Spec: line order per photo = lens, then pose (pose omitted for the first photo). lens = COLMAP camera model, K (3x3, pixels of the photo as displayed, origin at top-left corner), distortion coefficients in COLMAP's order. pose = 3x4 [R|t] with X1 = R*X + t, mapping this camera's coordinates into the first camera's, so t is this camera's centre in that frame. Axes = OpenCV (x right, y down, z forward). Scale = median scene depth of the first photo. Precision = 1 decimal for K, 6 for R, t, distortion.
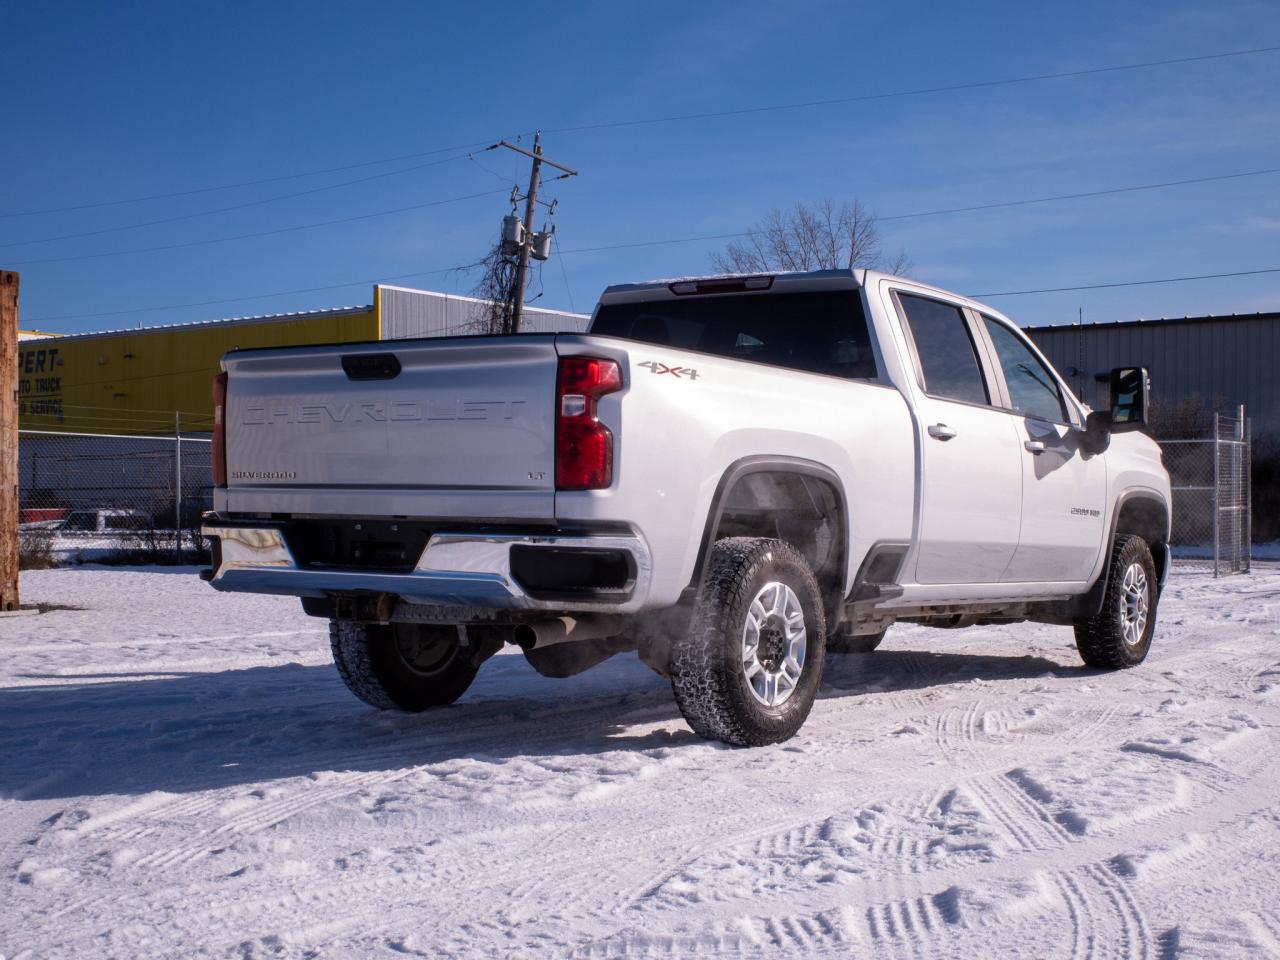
lens RADIAL K [[1699.7, 0, 657.7], [0, 1699.7, 569.2], [0, 0, 1]] dist [-0.065314, 0.044486]
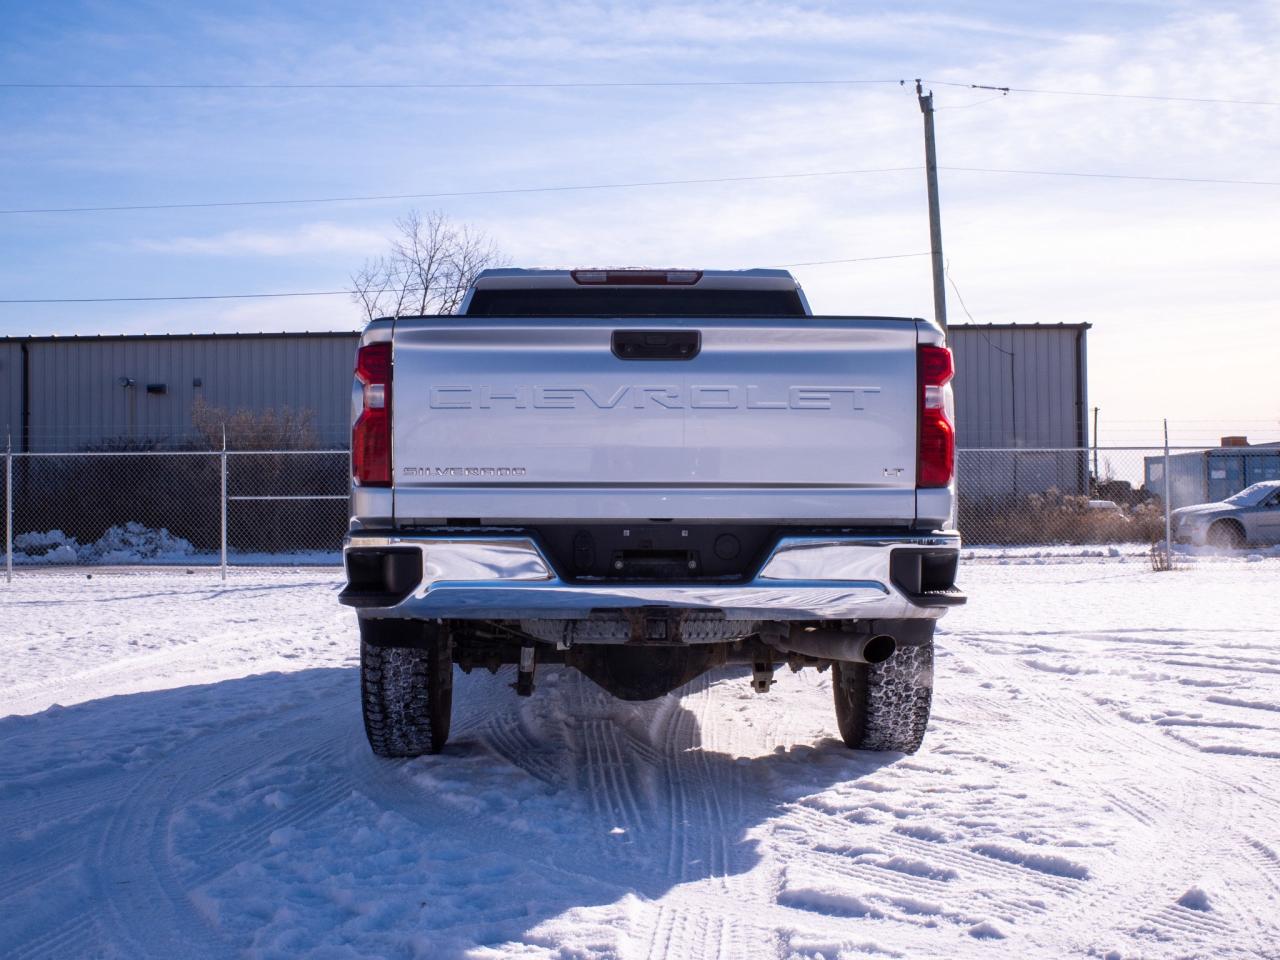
lens RADIAL K [[1669.2, 0, 640.0], [0, 1669.2, 480.0], [0, 0, 1]] dist [-0.110362, 0.019823]
pose [[0.818896, 0.003554, 0.573931, -0.595310], [0.030830, 0.998265, -0.050171, -0.008550], [-0.573114, 0.058779, 0.817365, 0.292606]]
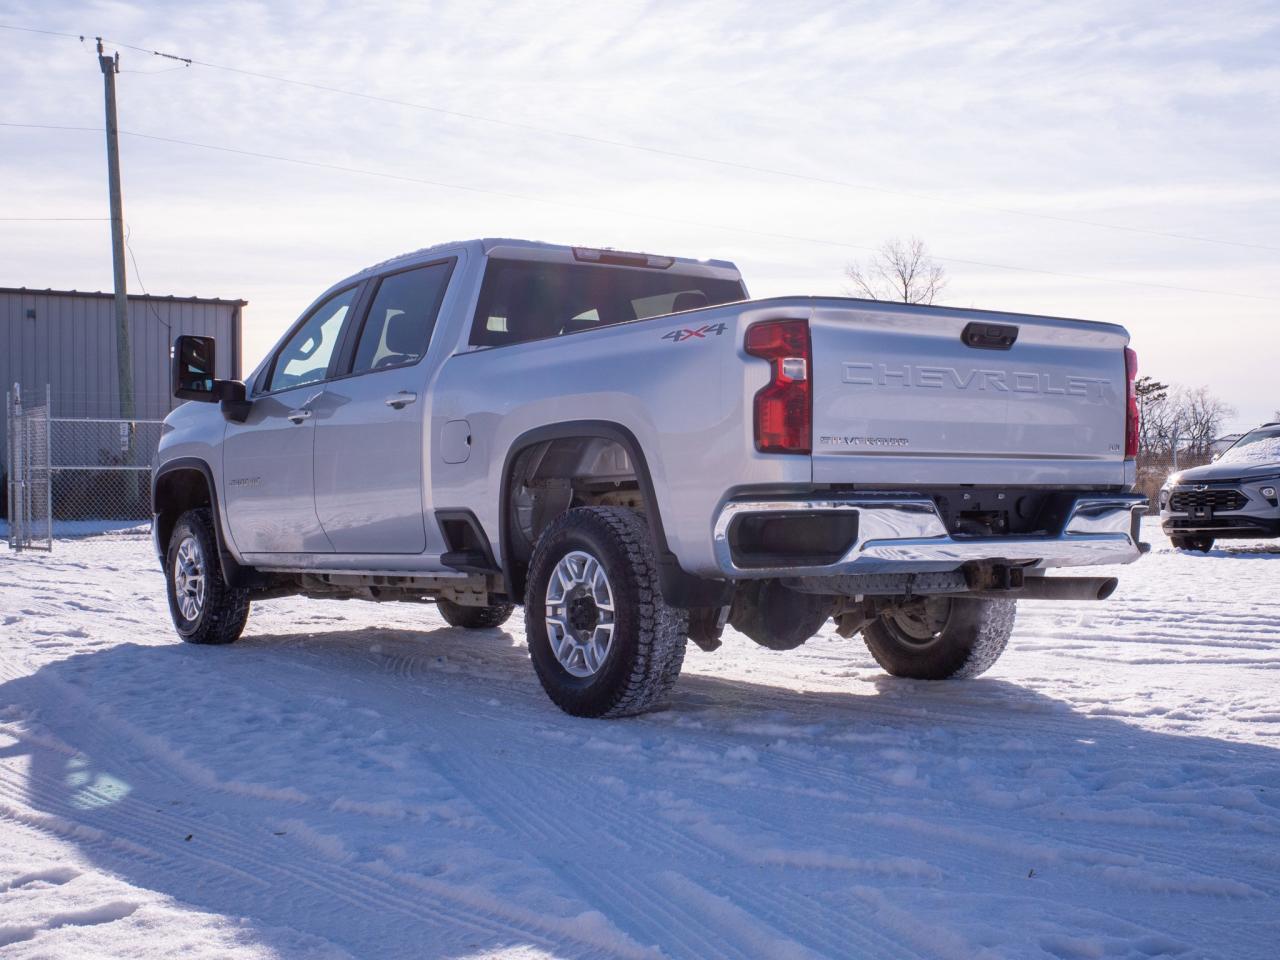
lens RADIAL K [[1604.1, 0, 706.3], [0, 1604.1, 477.6], [0, 0, 1]] dist [-0.005871, 0.025270]
pose [[0.343717, -0.003688, 0.939066, -1.009085], [0.042350, 0.999036, -0.011577, -0.028882], [-0.938118, 0.043749, 0.343542, 0.759984]]
